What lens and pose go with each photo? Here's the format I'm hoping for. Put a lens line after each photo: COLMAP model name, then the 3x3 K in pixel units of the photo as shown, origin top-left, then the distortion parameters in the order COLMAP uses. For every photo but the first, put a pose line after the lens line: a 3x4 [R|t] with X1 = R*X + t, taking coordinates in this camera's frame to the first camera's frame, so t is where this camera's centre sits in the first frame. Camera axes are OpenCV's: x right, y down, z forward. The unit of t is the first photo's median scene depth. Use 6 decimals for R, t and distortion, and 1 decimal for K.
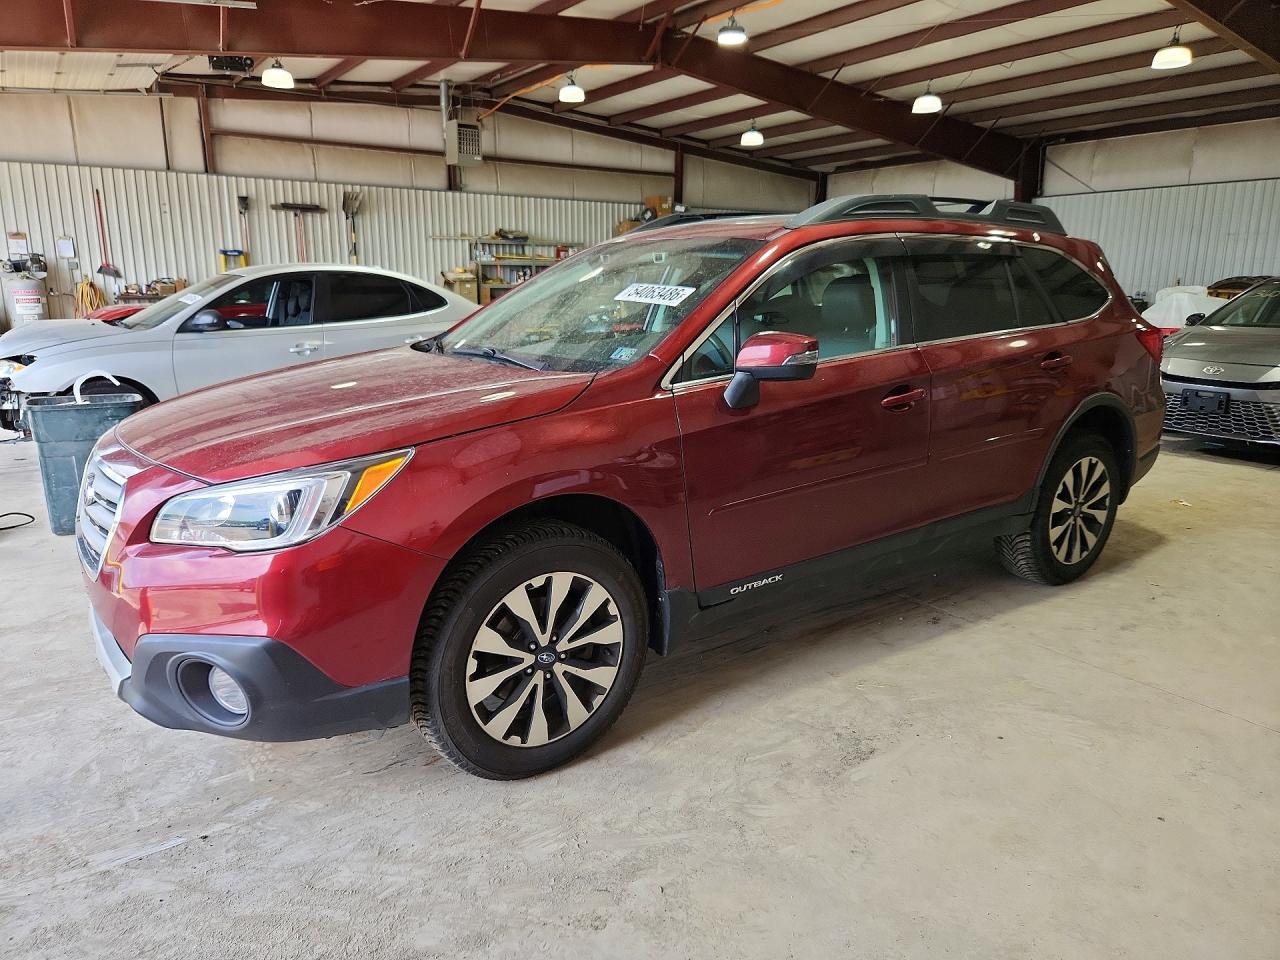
lens RADIAL K [[886.5, 0, 633.6], [0, 886.5, 476.1], [0, 0, 1]] dist [0.048795, -0.040684]
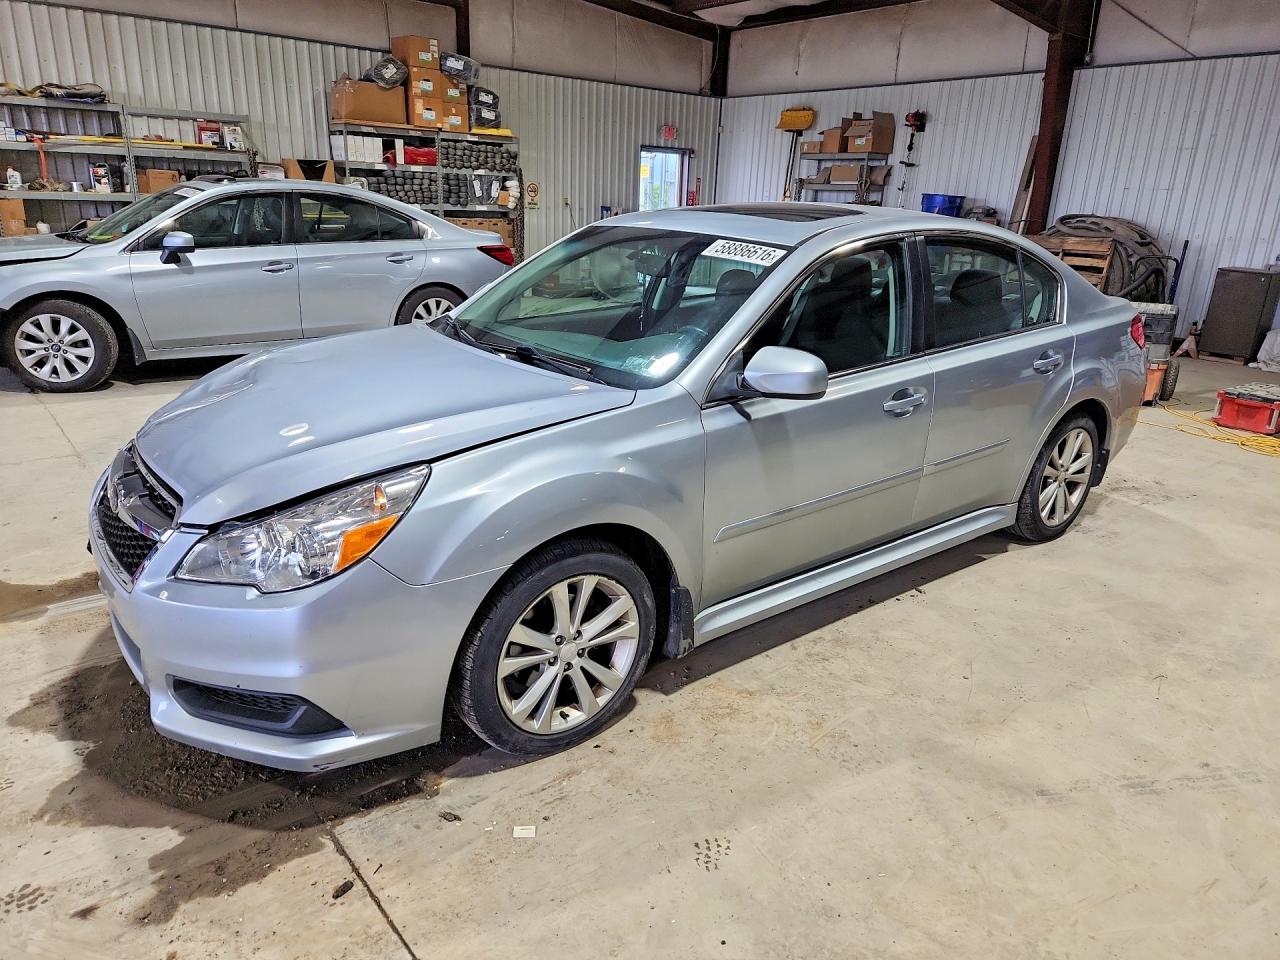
lens RADIAL K [[863.2, 0, 633.0], [0, 863.2, 475.4], [0, 0, 1]] dist [0.061992, -0.044493]
pose [[0.997698, 0.015850, 0.065939, 0.170221], [-0.022463, 0.994654, 0.100787, -0.132782], [-0.063989, -0.102037, 0.992720, 0.549168]]
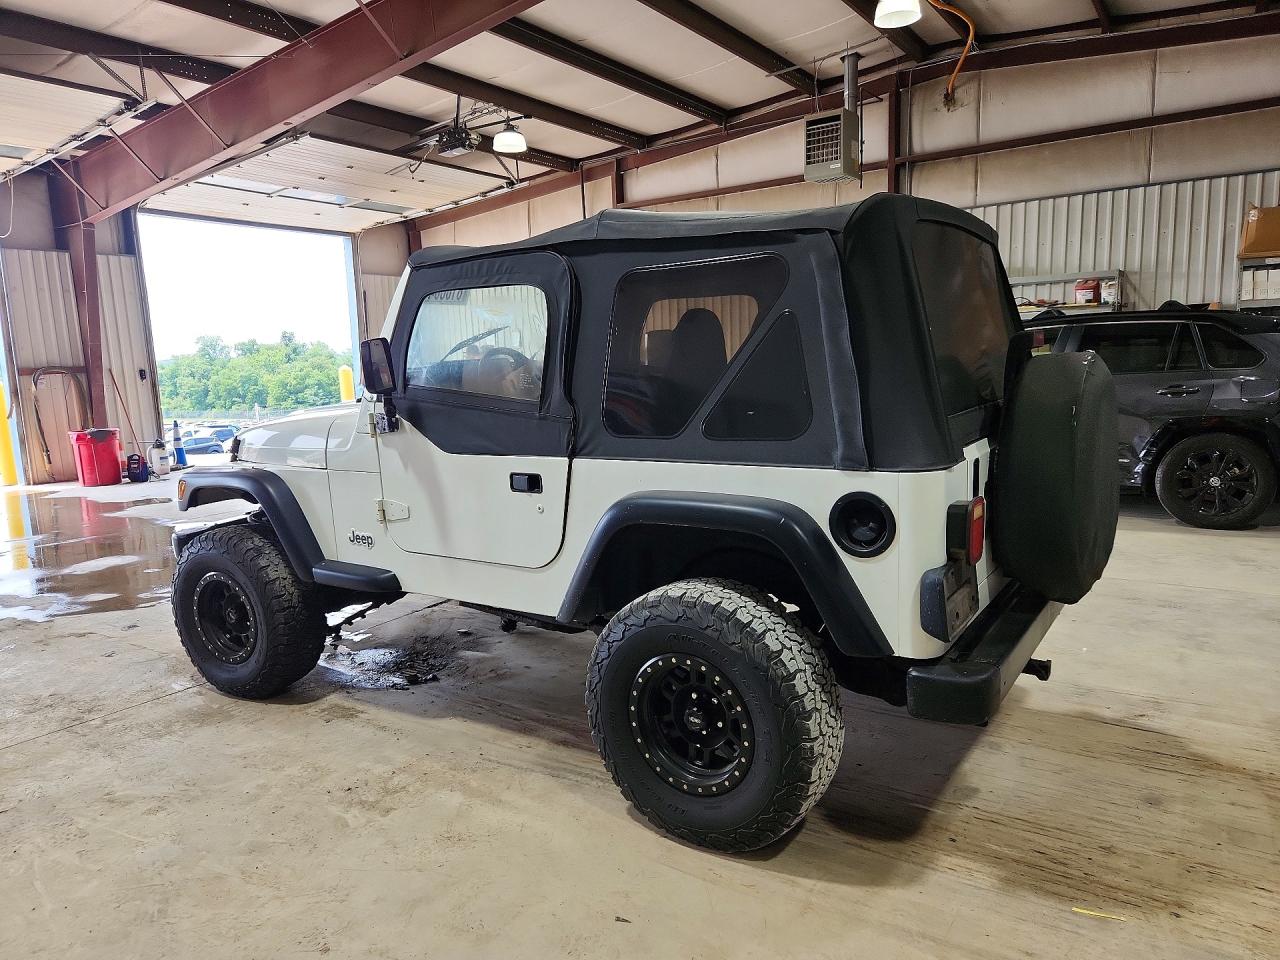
lens RADIAL K [[861.5, 0, 615.8], [0, 861.5, 483.4], [0, 0, 1]] dist [0.057924, -0.044874]
pose [[0.324050, 0.125243, -0.937713, 0.408901], [-0.166187, 0.983321, 0.073904, -0.159165], [0.931329, 0.131887, 0.339459, 0.701563]]
